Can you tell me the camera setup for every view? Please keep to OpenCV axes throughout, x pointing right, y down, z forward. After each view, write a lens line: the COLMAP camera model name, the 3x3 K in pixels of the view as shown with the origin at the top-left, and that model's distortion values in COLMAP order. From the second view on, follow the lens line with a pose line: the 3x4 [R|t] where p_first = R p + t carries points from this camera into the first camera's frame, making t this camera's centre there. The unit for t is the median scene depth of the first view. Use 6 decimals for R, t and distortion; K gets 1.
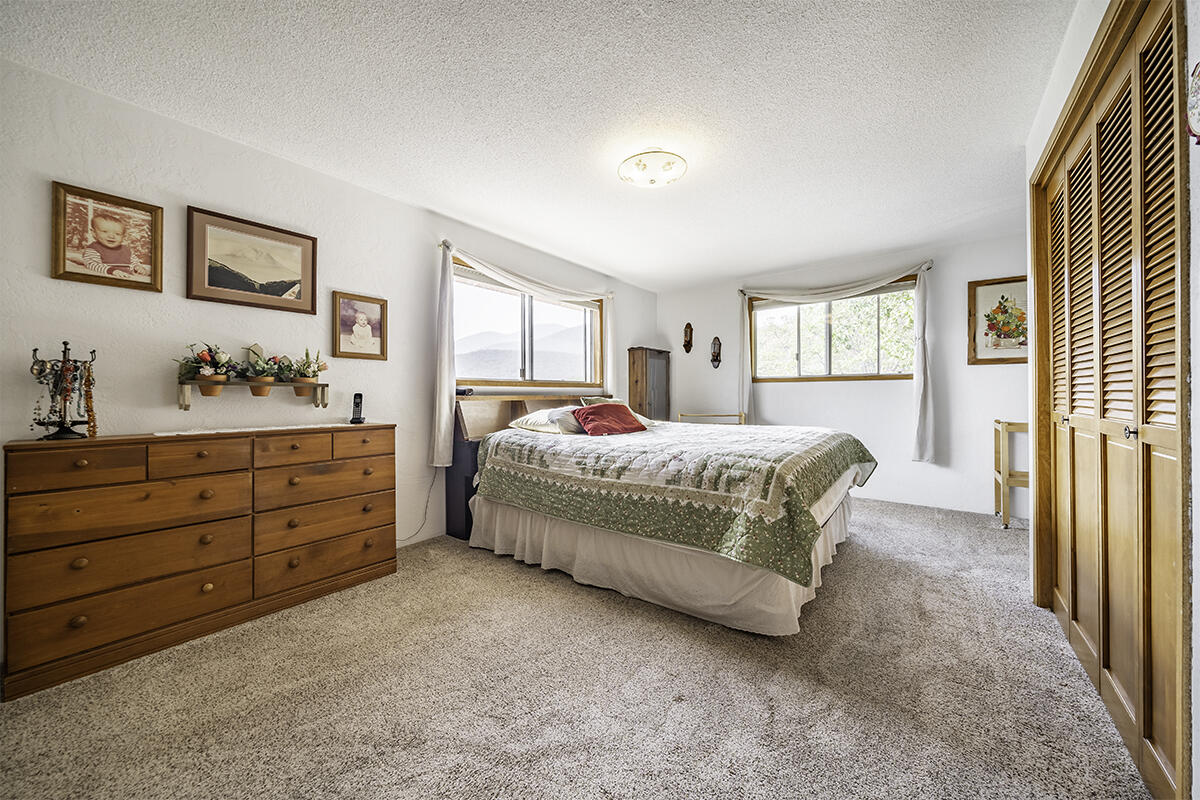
lens RADIAL K [[432.4, 0, 598.2], [0, 432.4, 391.5], [0, 0, 1]] dist [0.001366, -0.000003]
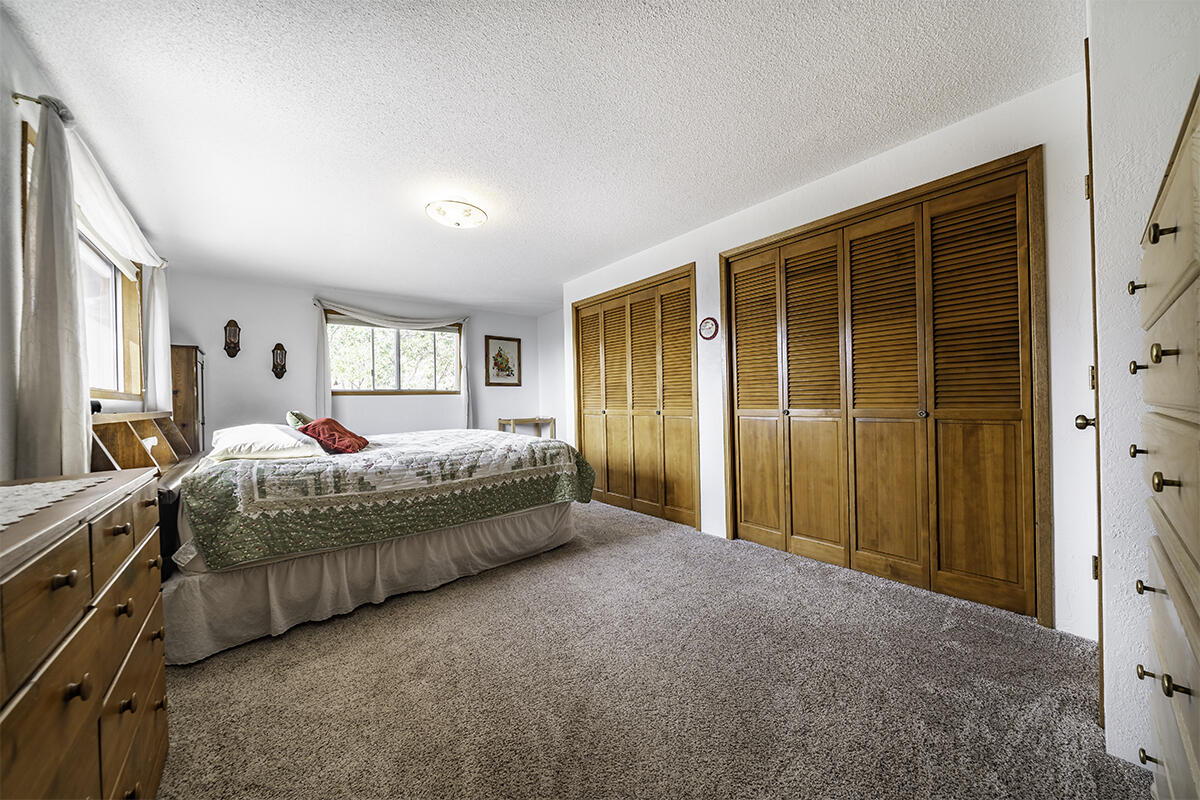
lens RADIAL K [[413.1, 0, 598.8], [0, 413.1, 403.0], [0, 0, 1]] dist [-0.000518, -0.000238]
pose [[0.211240, -0.006729, 0.977411, -0.874124], [0.013560, 0.999900, 0.003953, 0.003386], [-0.977340, 0.012418, 0.211310, 0.384465]]
